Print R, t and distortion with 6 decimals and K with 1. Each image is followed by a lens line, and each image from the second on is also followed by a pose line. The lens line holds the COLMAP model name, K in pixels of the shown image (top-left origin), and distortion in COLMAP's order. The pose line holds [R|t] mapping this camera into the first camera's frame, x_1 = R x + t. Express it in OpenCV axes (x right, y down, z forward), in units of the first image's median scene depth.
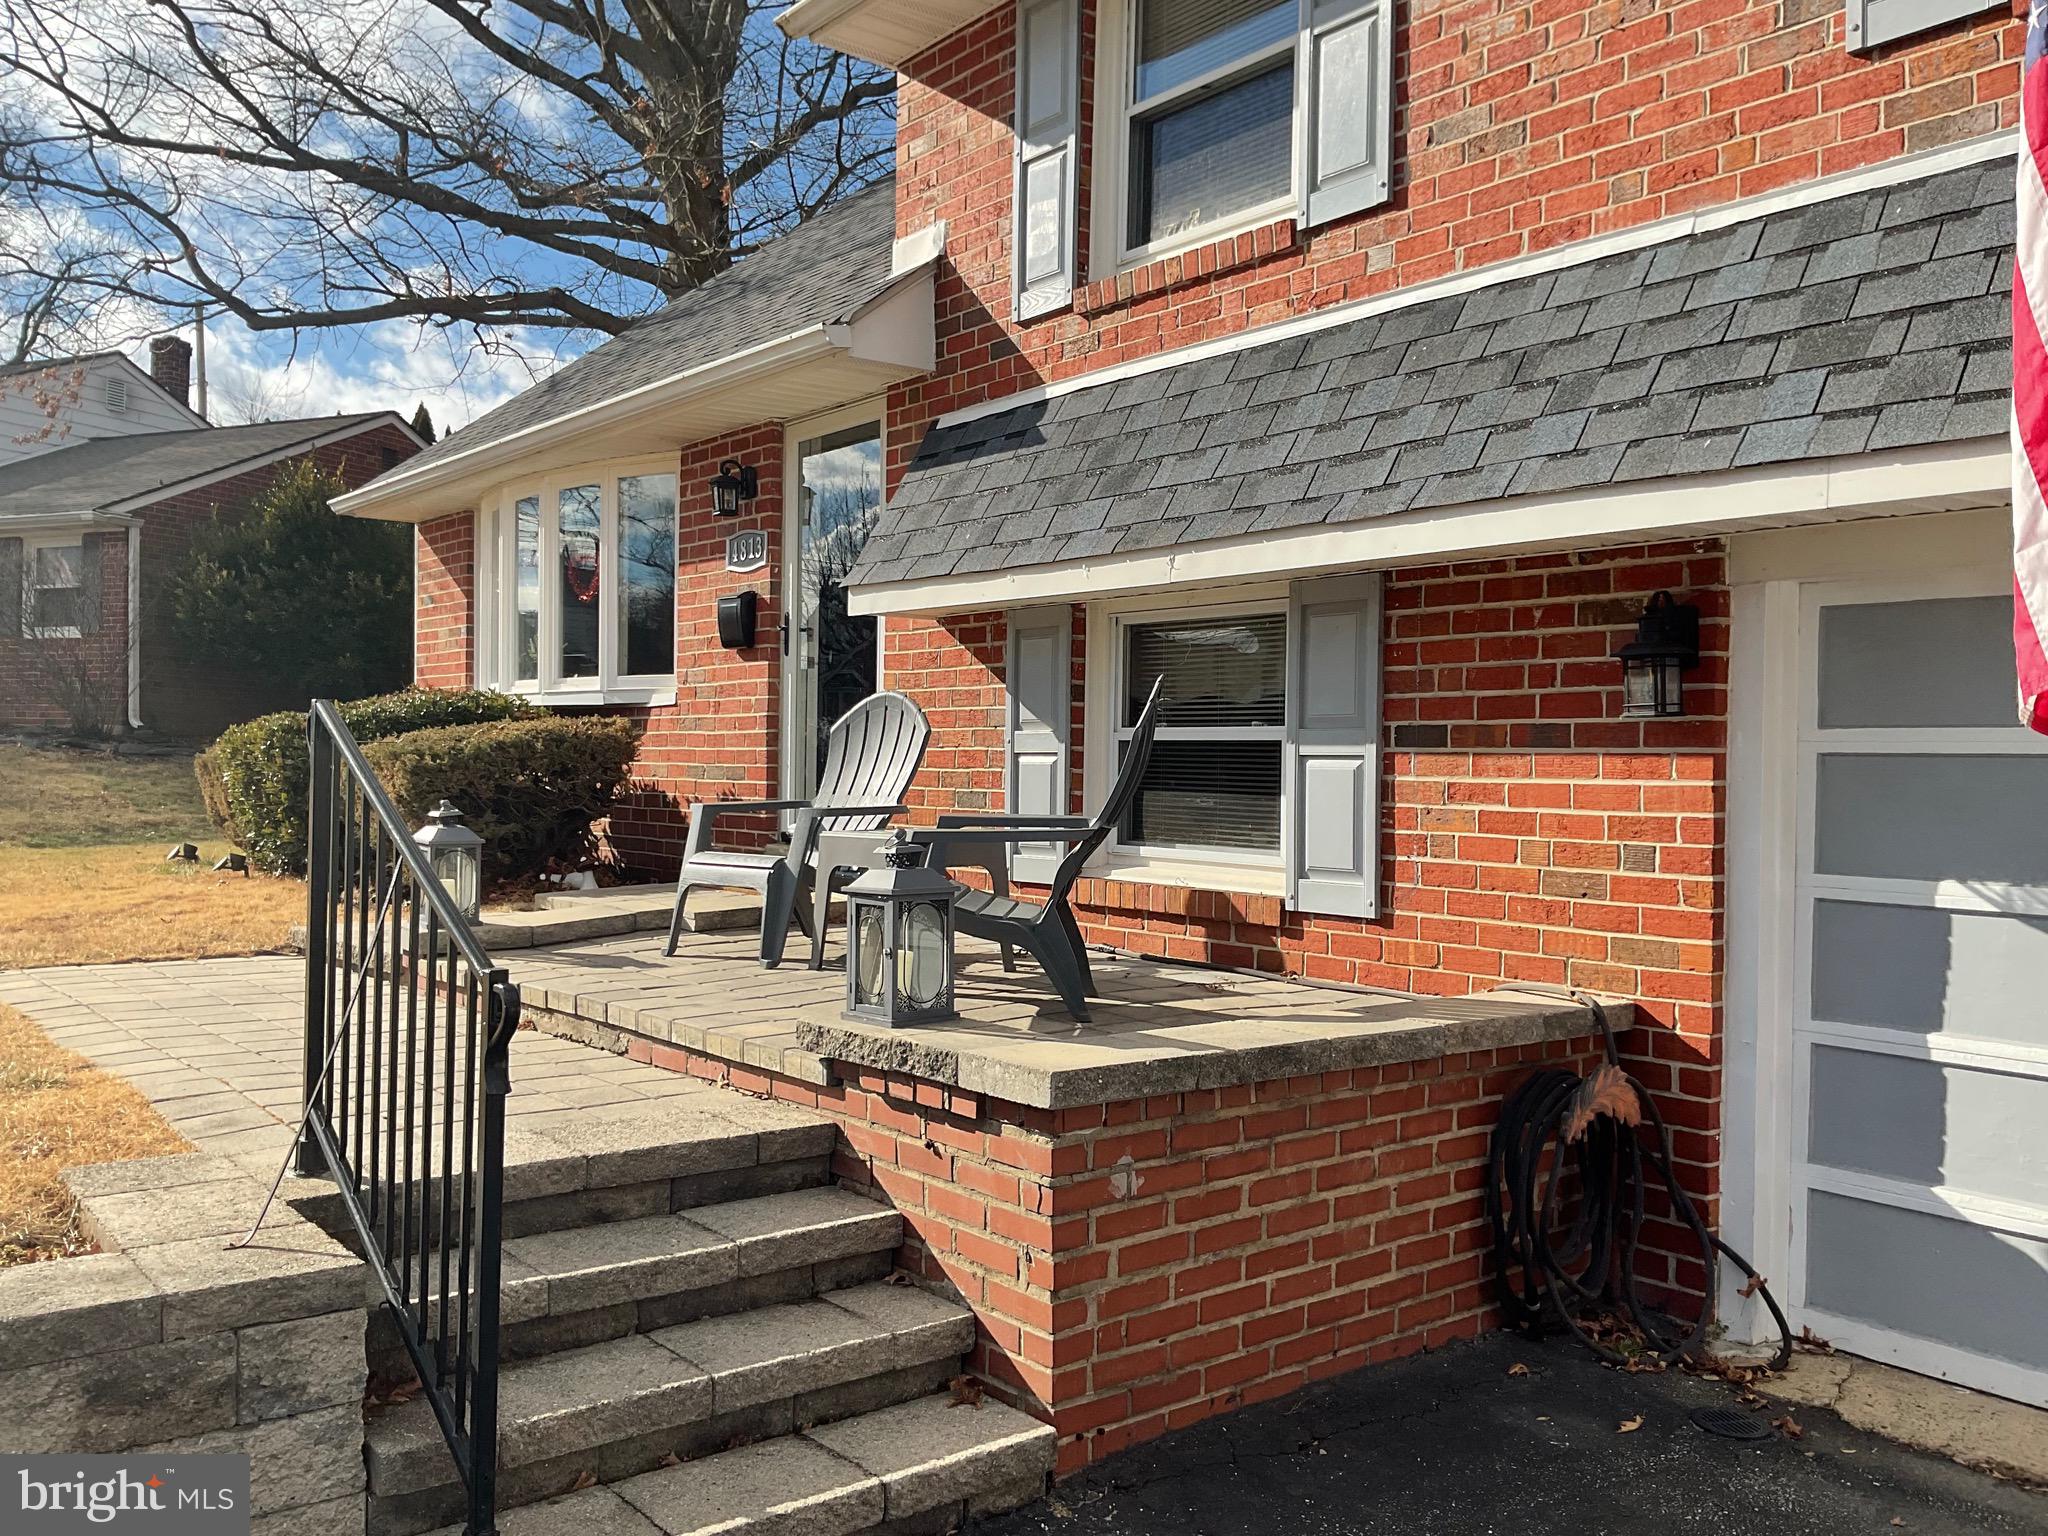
lens RADIAL K [[1701.7, 0, 1033.1], [0, 1701.7, 765.6], [0, 0, 1]] dist [0.128776, -0.250460]
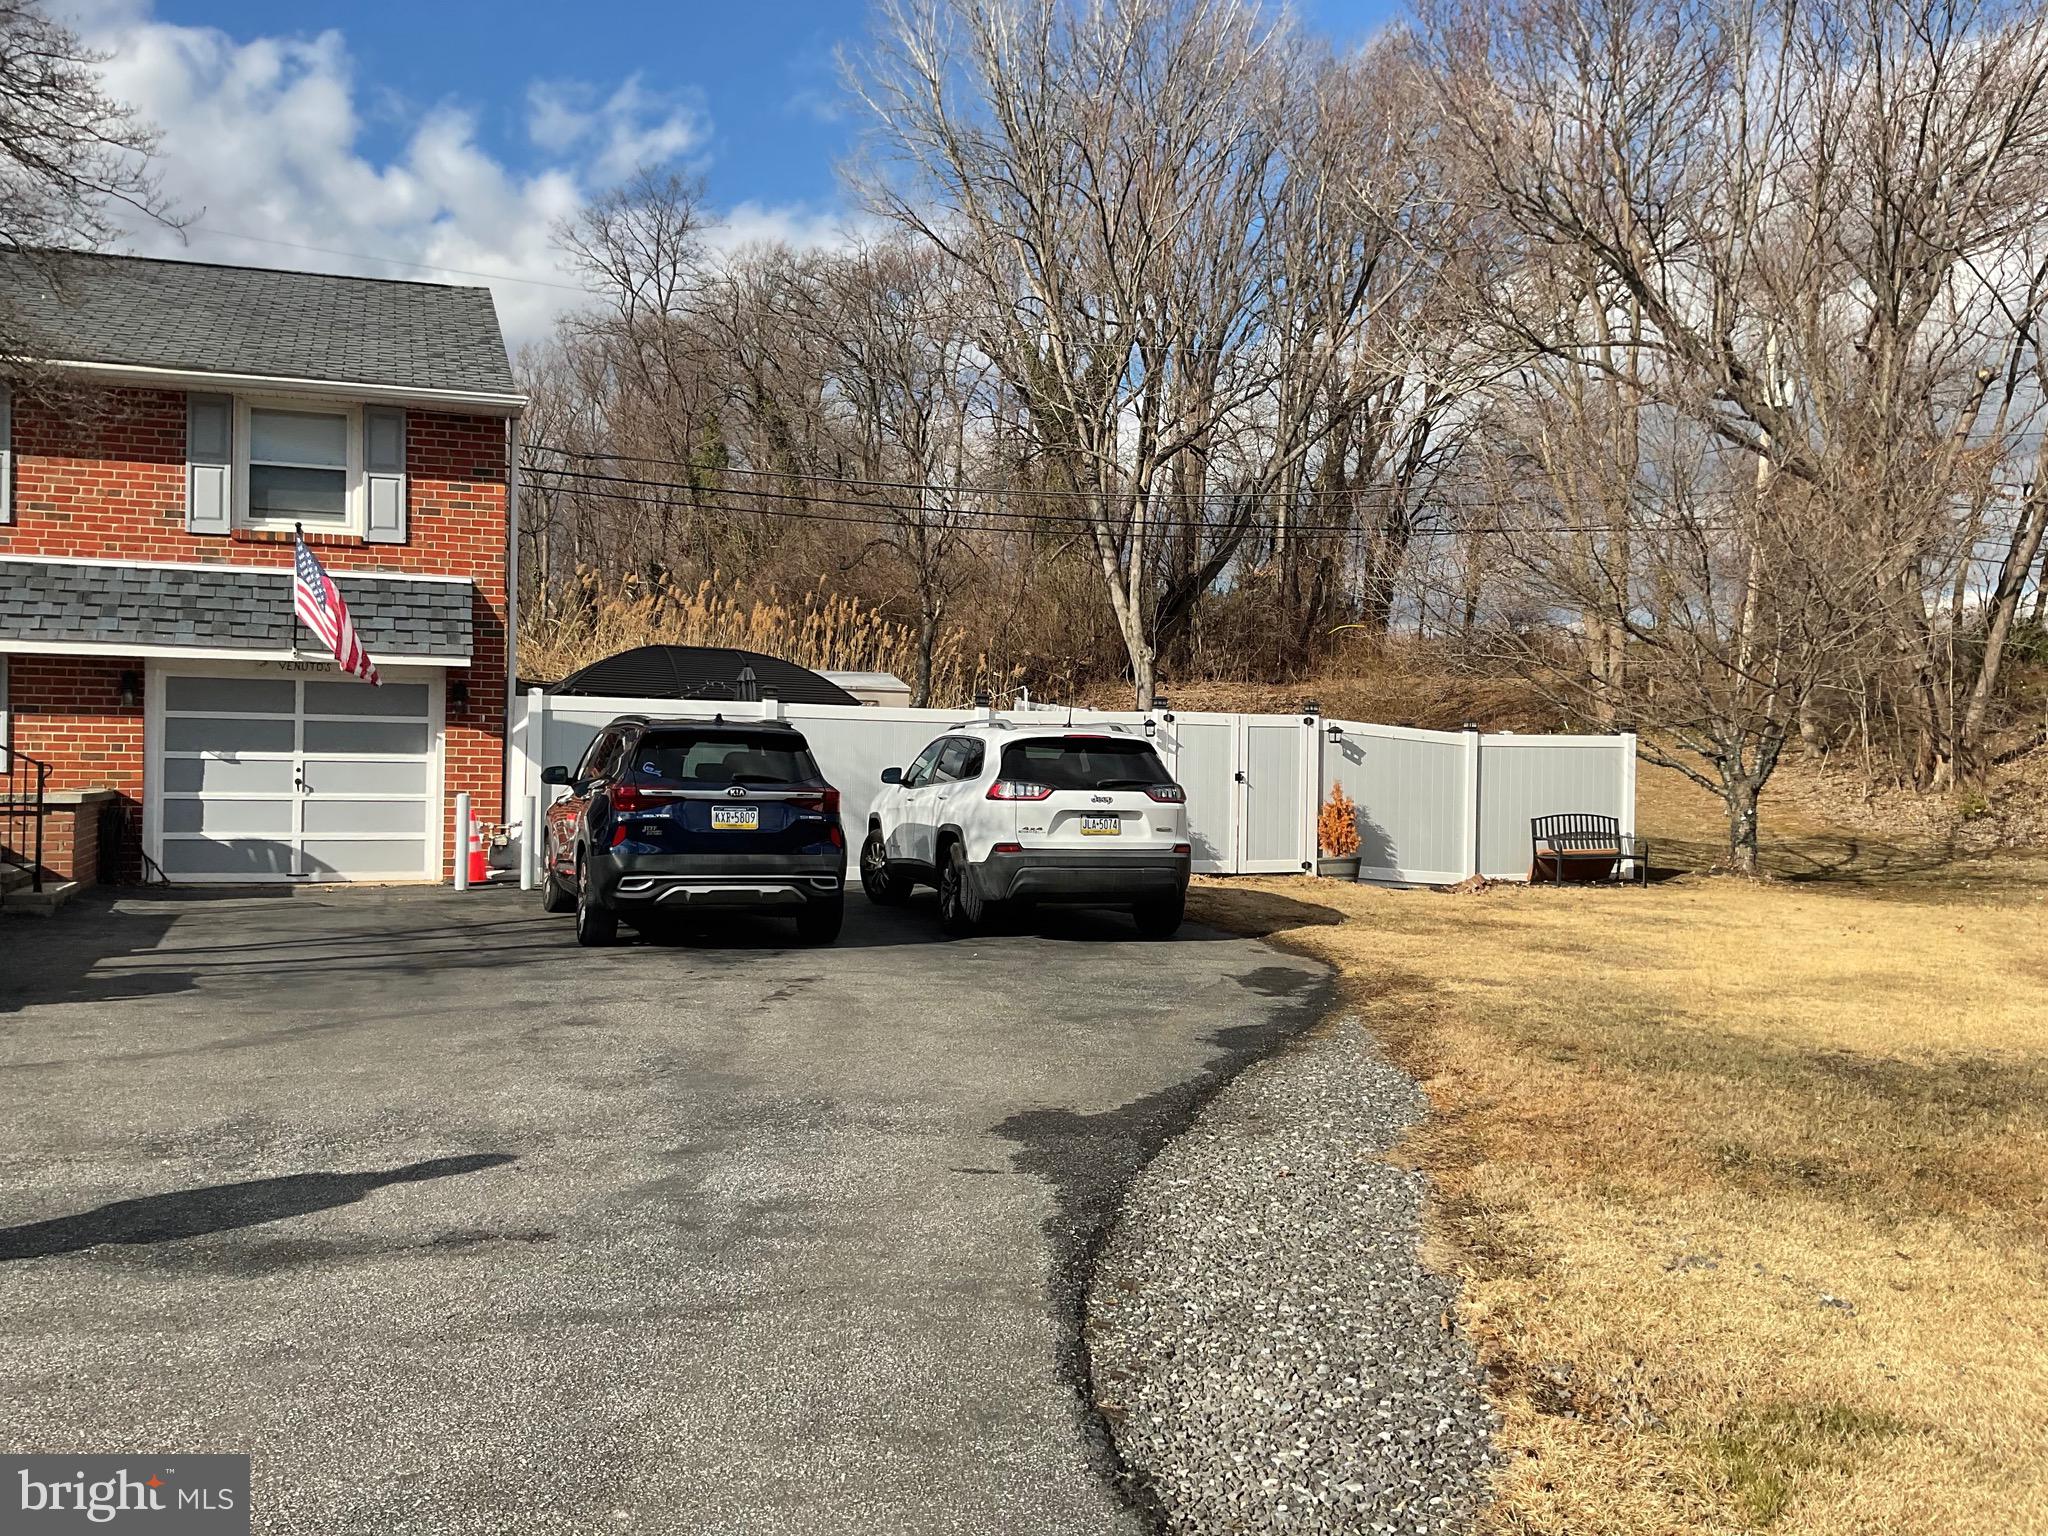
lens RADIAL K [[1701.7, 0, 1033.1], [0, 1701.7, 765.6], [0, 0, 1]] dist [0.128776, -0.250460]
pose [[0.308202, -0.010368, 0.951264, -2.387808], [-0.010473, 0.999843, 0.014291, 0.022392], [-0.951263, -0.014367, 0.308045, -1.803592]]
